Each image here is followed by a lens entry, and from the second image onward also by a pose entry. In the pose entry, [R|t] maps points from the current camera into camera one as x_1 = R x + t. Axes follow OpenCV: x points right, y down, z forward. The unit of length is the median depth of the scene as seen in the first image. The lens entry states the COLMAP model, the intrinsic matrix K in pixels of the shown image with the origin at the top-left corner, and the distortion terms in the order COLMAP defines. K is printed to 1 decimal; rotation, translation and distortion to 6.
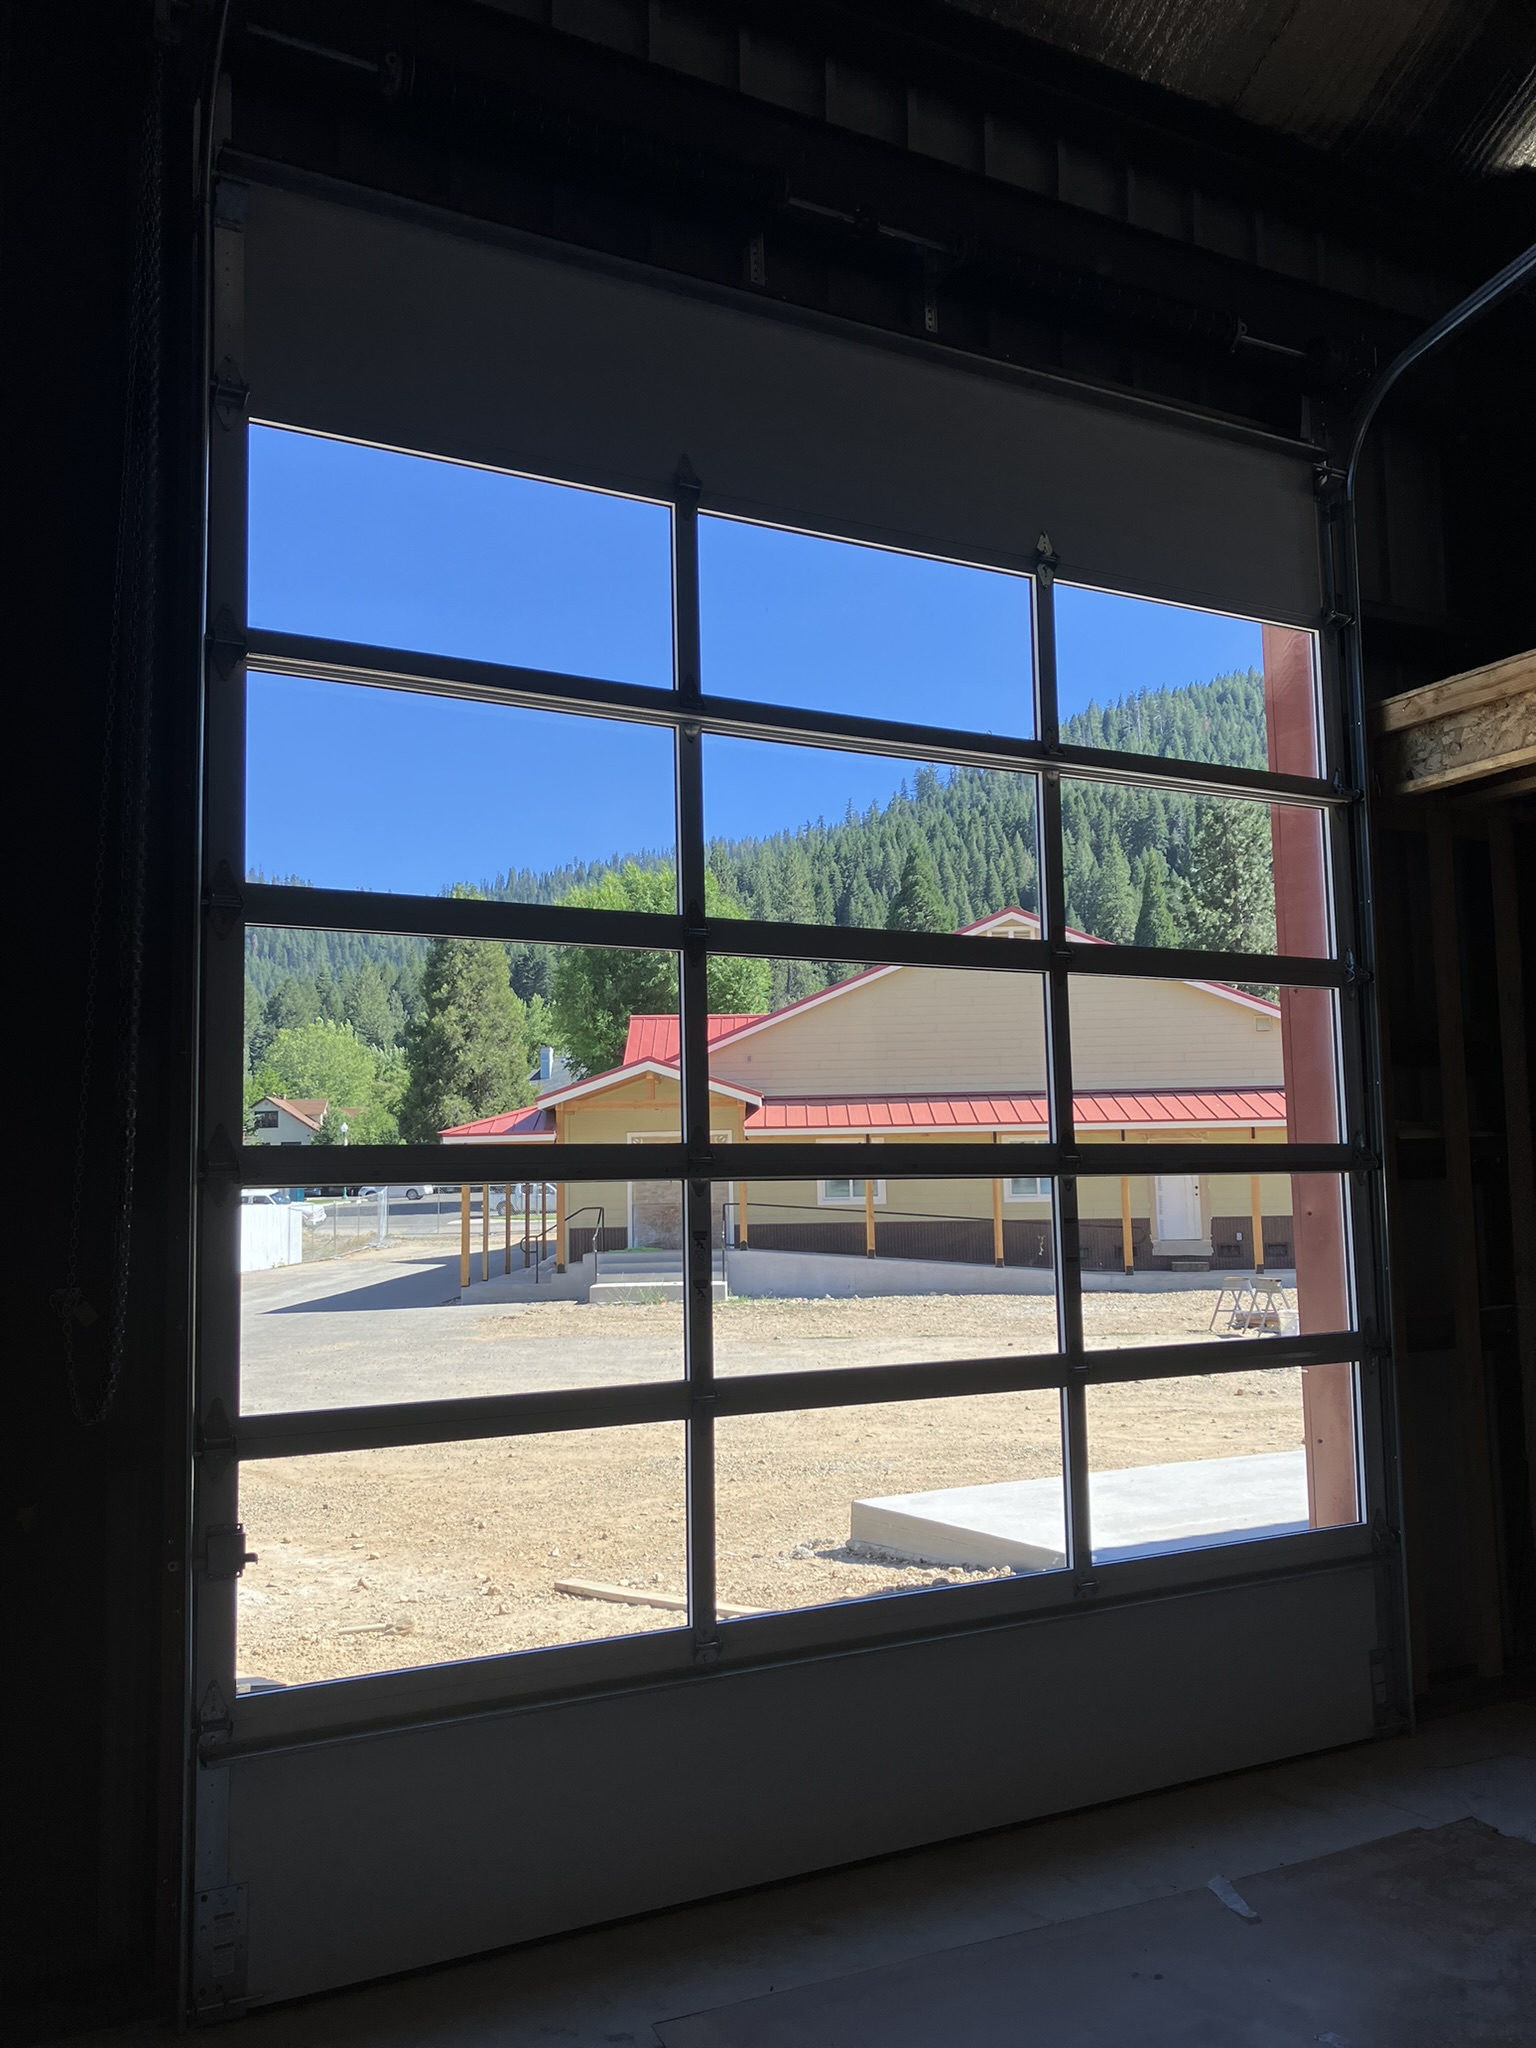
lens RADIAL K [[1609.2, 0, 767.8], [0, 1609.2, 1051.5], [0, 0, 1]] dist [0.053744, -0.102672]
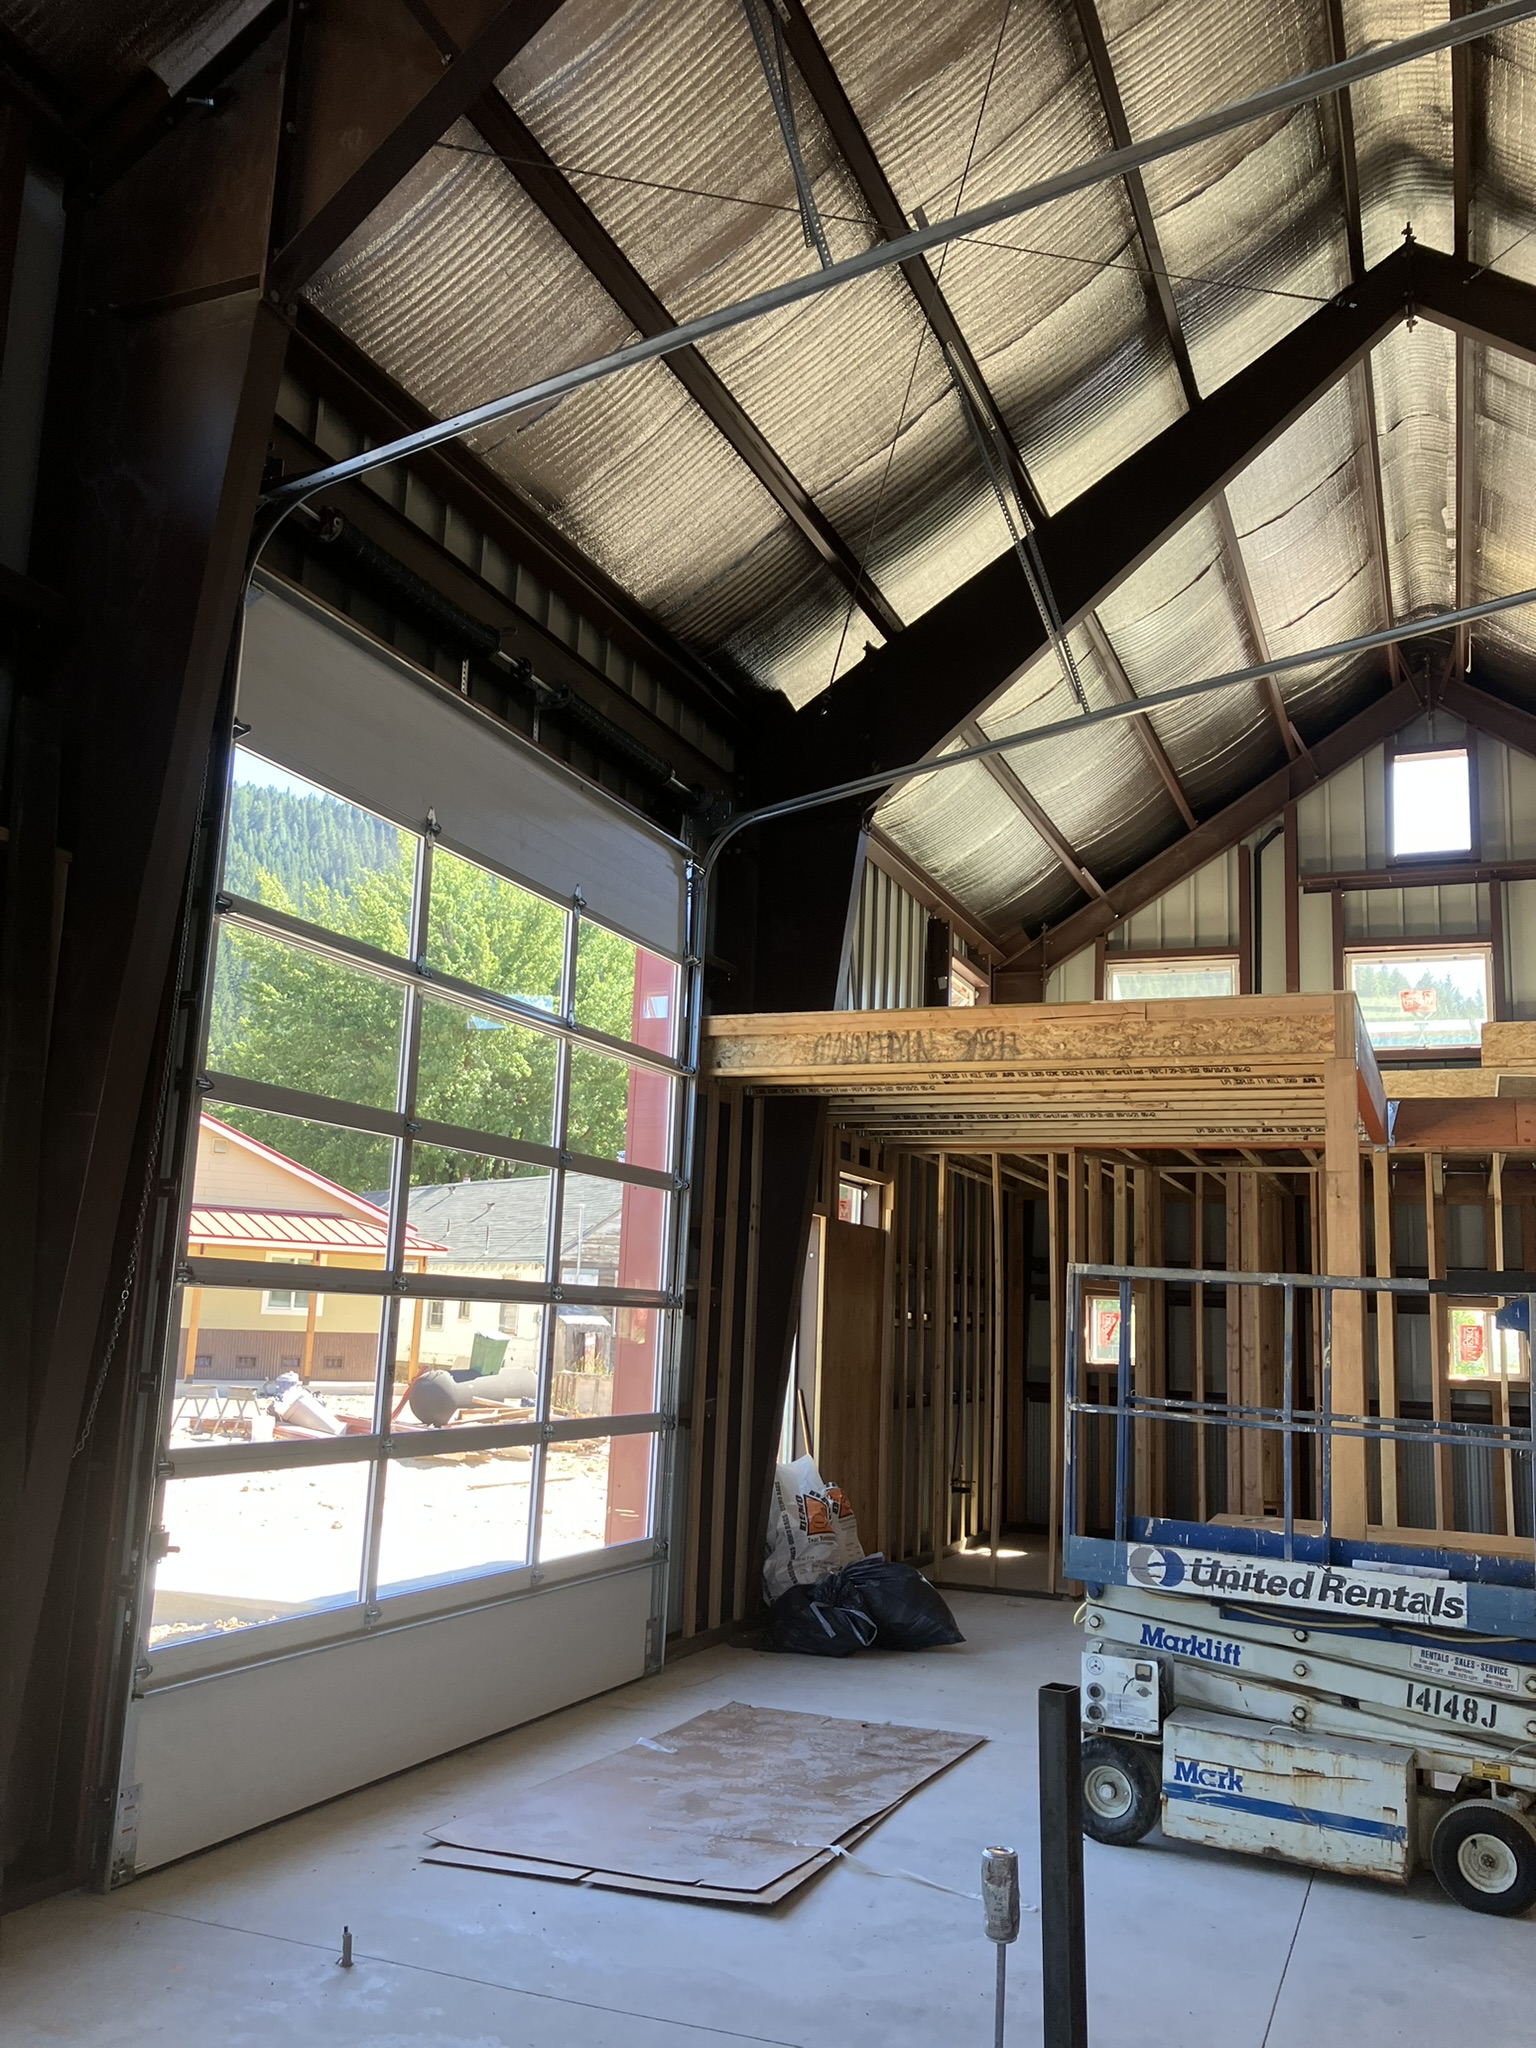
lens RADIAL K [[1665.6, 0, 768.0], [0, 1665.6, 1024.0], [0, 0, 1]] dist [-0.002845, 0.037676]
pose [[0.767346, 0.164114, 0.619877, -0.623165], [-0.114378, 0.986222, -0.119516, -0.018514], [-0.630950, 0.020810, 0.775544, -0.329586]]
